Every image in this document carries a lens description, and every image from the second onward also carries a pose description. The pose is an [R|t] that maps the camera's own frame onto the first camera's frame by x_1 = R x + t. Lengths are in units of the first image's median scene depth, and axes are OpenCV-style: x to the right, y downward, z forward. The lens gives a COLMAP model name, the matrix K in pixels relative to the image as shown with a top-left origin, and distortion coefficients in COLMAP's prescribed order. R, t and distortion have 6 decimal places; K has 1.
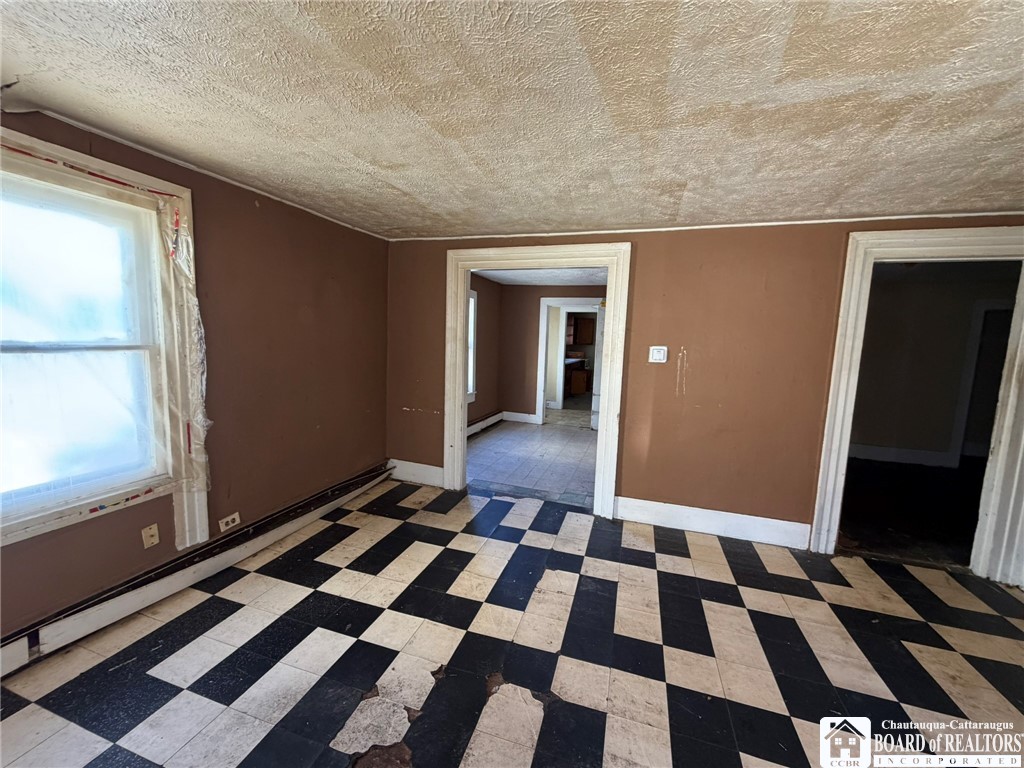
lens RADIAL K [[410.5, 0, 515.7], [0, 410.5, 384.9], [0, 0, 1]] dist [-0.000104, 0.000300]
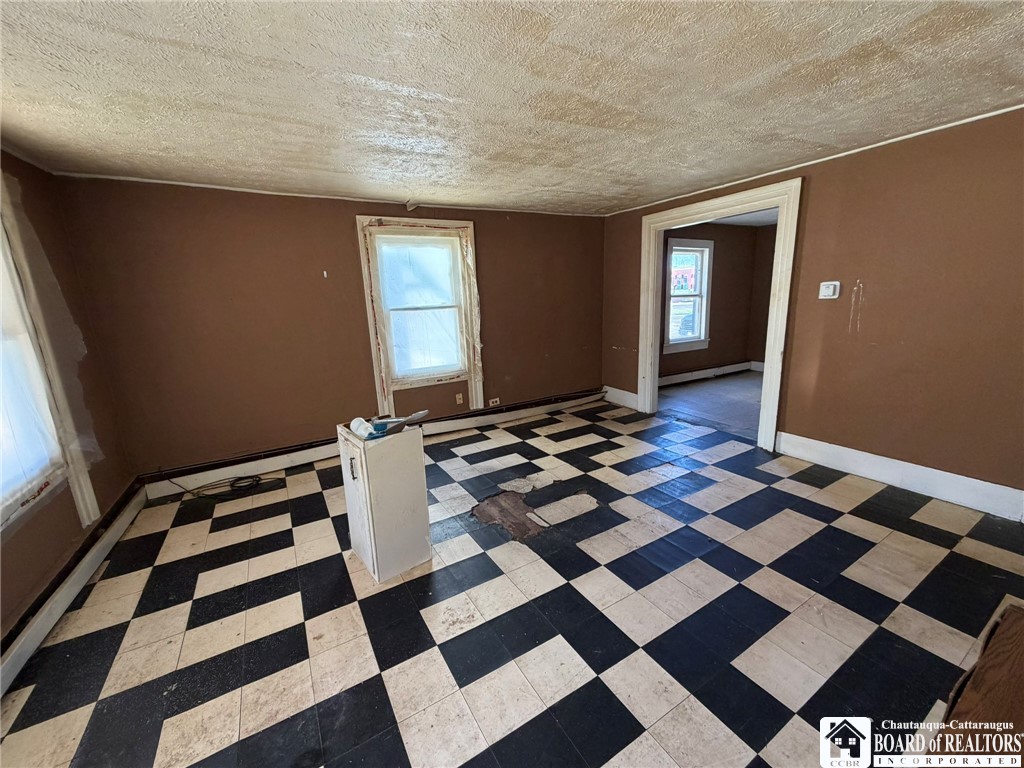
lens RADIAL K [[407.3, 0, 509.5], [0, 407.3, 384.3], [0, 0, 1]] dist [0.000045, 0.000074]
pose [[0.743516, 0.076463, -0.664332, 0.523149], [-0.007704, 0.994355, 0.105826, 0.060150], [0.668674, -0.073565, 0.739908, -0.275591]]
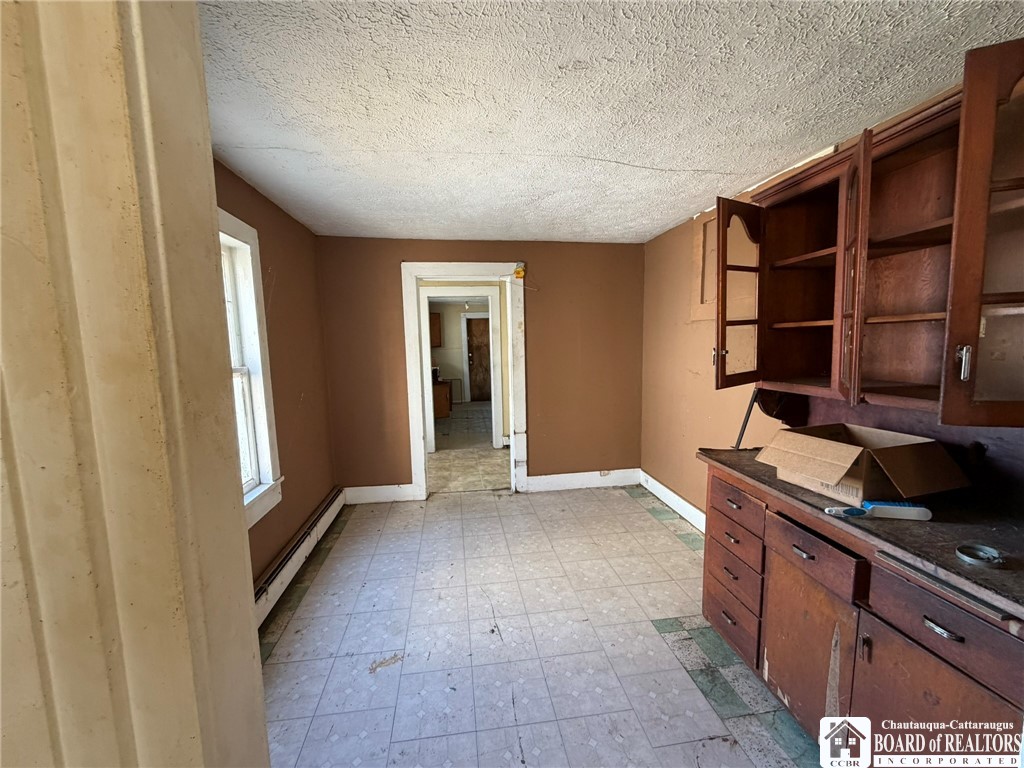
lens RADIAL K [[407.3, 0, 509.5], [0, 407.3, 384.3], [0, 0, 1]] dist [0.000045, 0.000074]
pose [[0.898980, -0.104068, 0.425447, -0.125425], [0.105527, 0.994211, 0.020211, -0.135039], [-0.425087, 0.026726, 0.904758, 1.188600]]
